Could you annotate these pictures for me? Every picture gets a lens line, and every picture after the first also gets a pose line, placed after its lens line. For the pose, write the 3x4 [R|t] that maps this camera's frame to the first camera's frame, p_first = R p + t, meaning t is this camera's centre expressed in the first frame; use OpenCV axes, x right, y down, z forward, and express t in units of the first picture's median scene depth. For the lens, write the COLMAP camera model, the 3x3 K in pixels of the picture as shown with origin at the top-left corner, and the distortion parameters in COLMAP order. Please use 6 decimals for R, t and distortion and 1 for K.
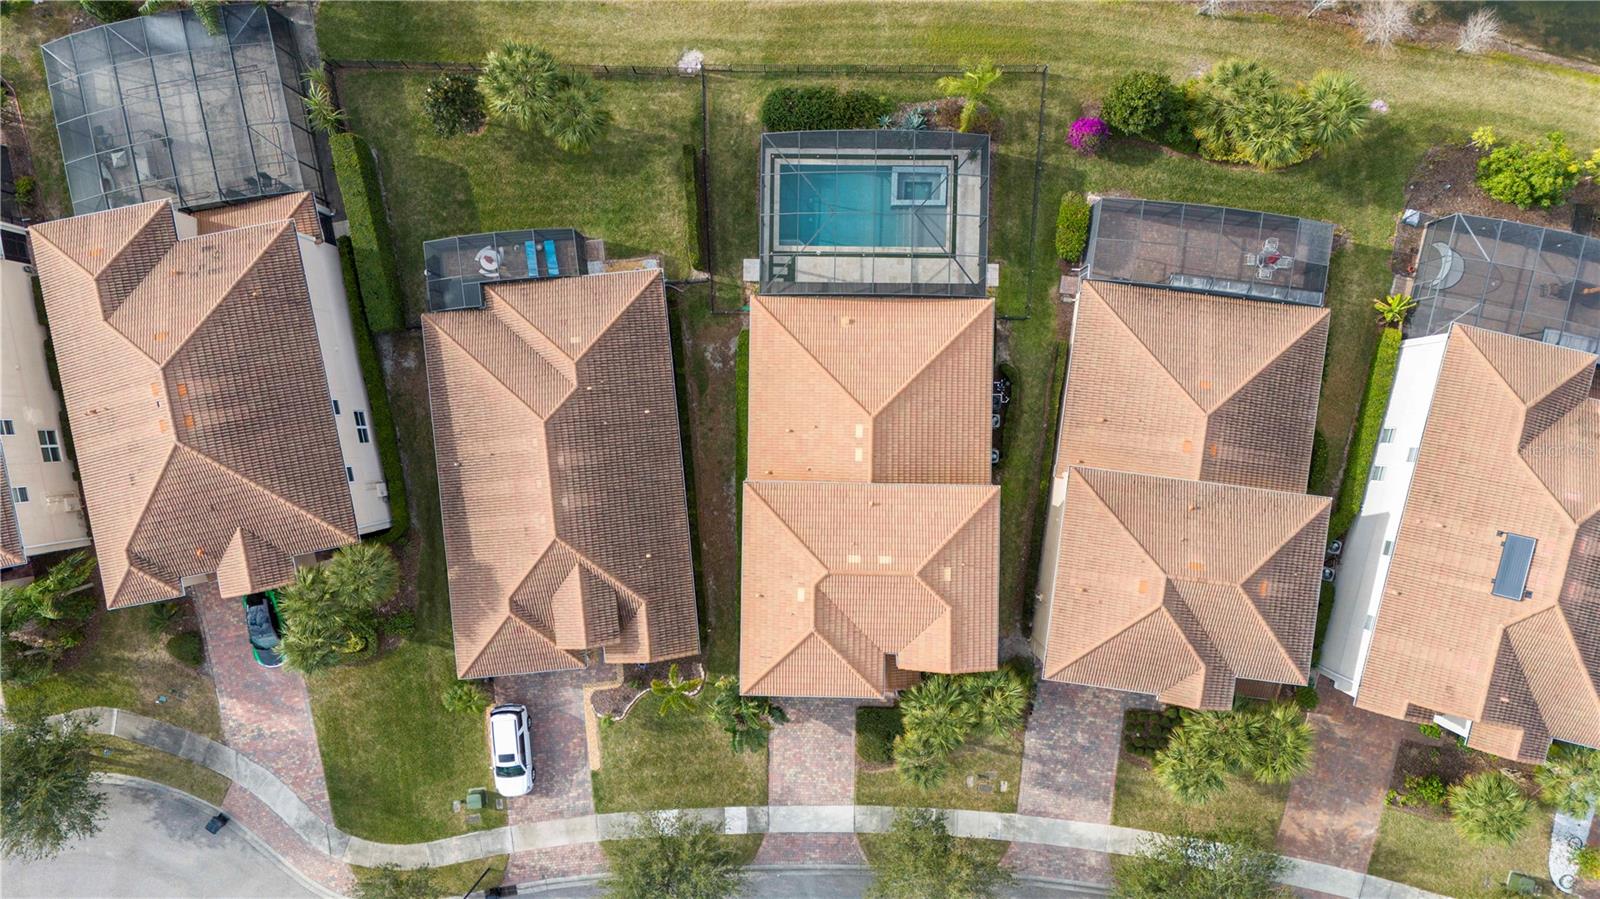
lens RADIAL K [[1186.4, 0, 802.7], [0, 1186.4, 448.5], [0, 0, 1]] dist [0.082426, -0.084018]
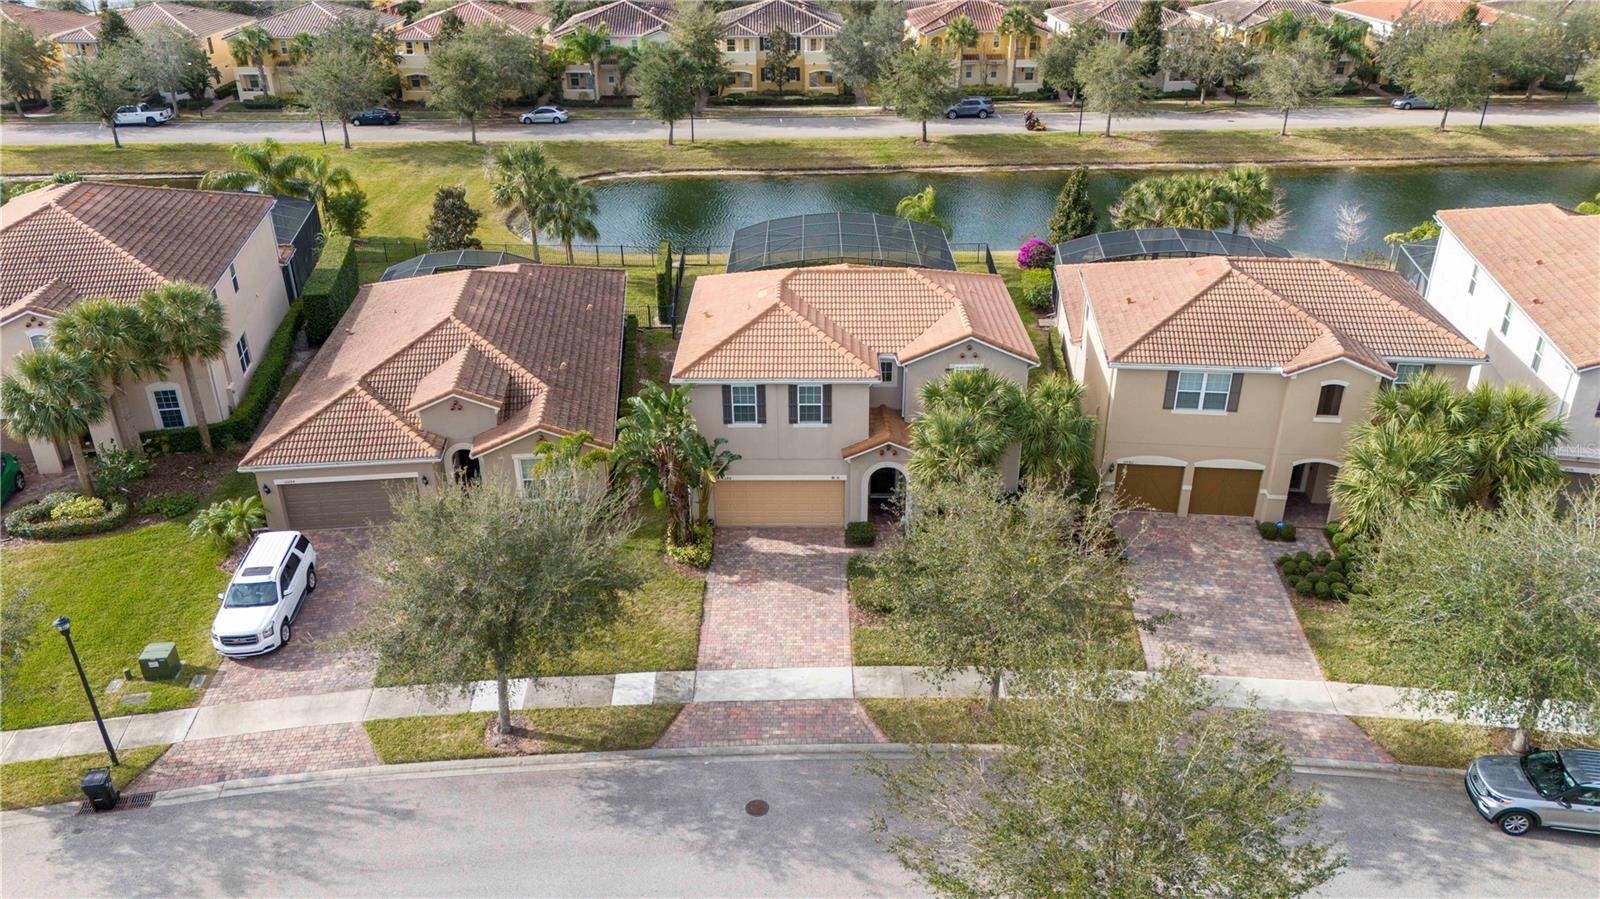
lens RADIAL K [[1186.4, 0, 802.7], [0, 1186.4, 448.5], [0, 0, 1]] dist [0.082426, -0.084018]
pose [[0.999839, 0.004844, 0.017287, 0.010227], [0.013604, 0.423912, -0.905601, 0.741438], [-0.011715, 0.905690, 0.423778, 0.663782]]
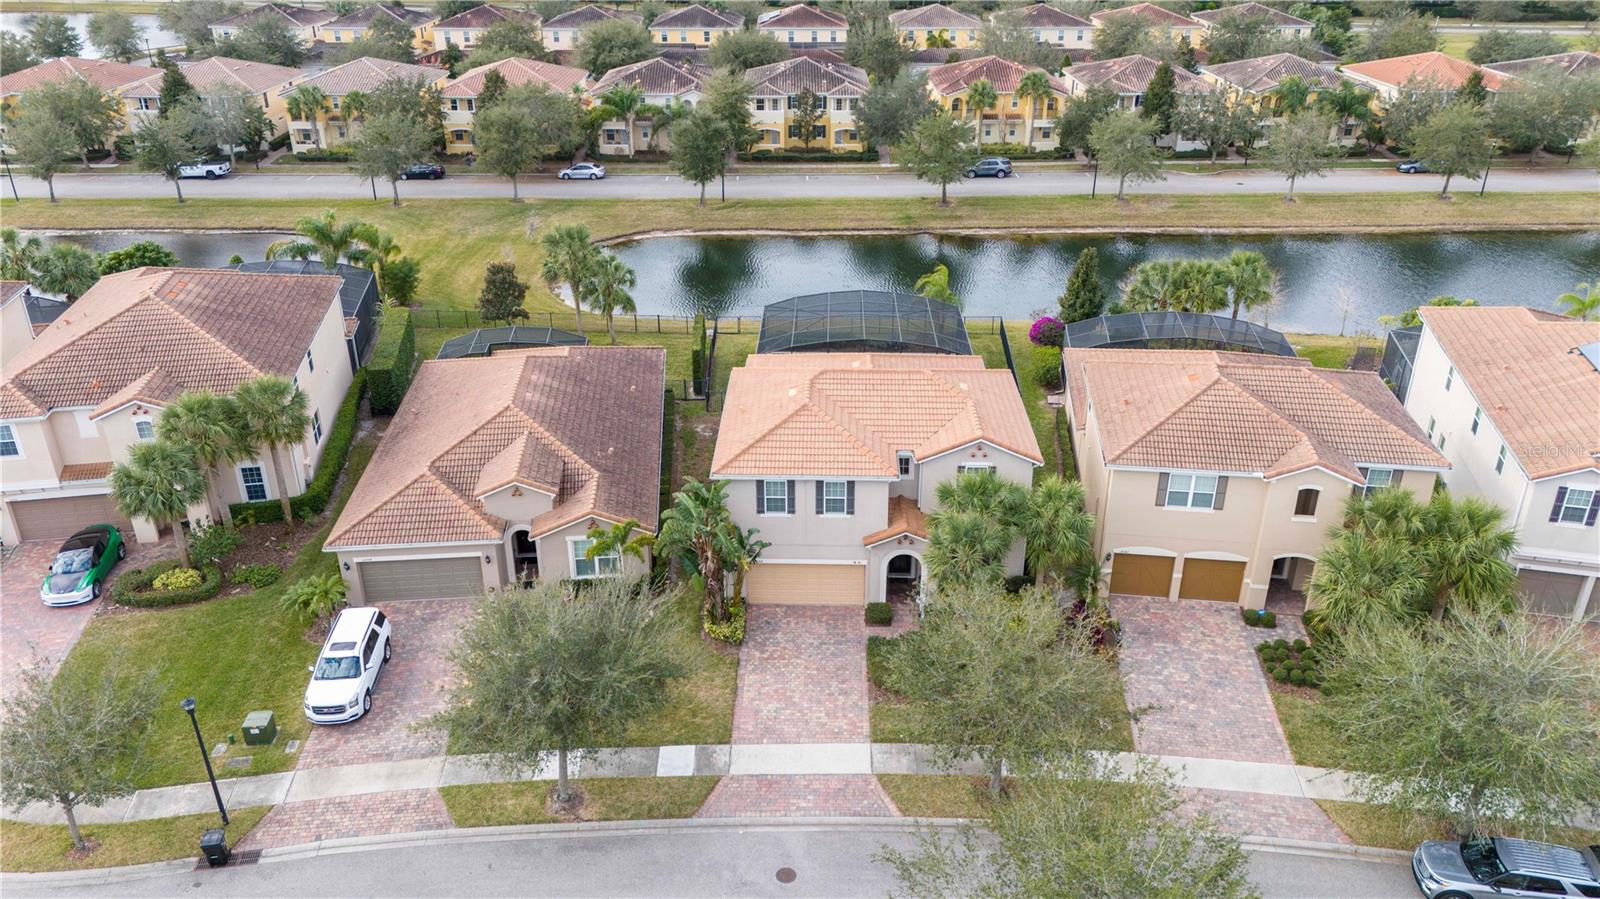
lens RADIAL K [[1186.4, 0, 802.7], [0, 1186.4, 448.5], [0, 0, 1]] dist [0.082426, -0.084018]
pose [[0.999811, 0.019282, 0.002312, 0.003798], [-0.005878, 0.413930, -0.910290, 0.784421], [-0.018509, 0.910105, 0.413965, 0.595443]]
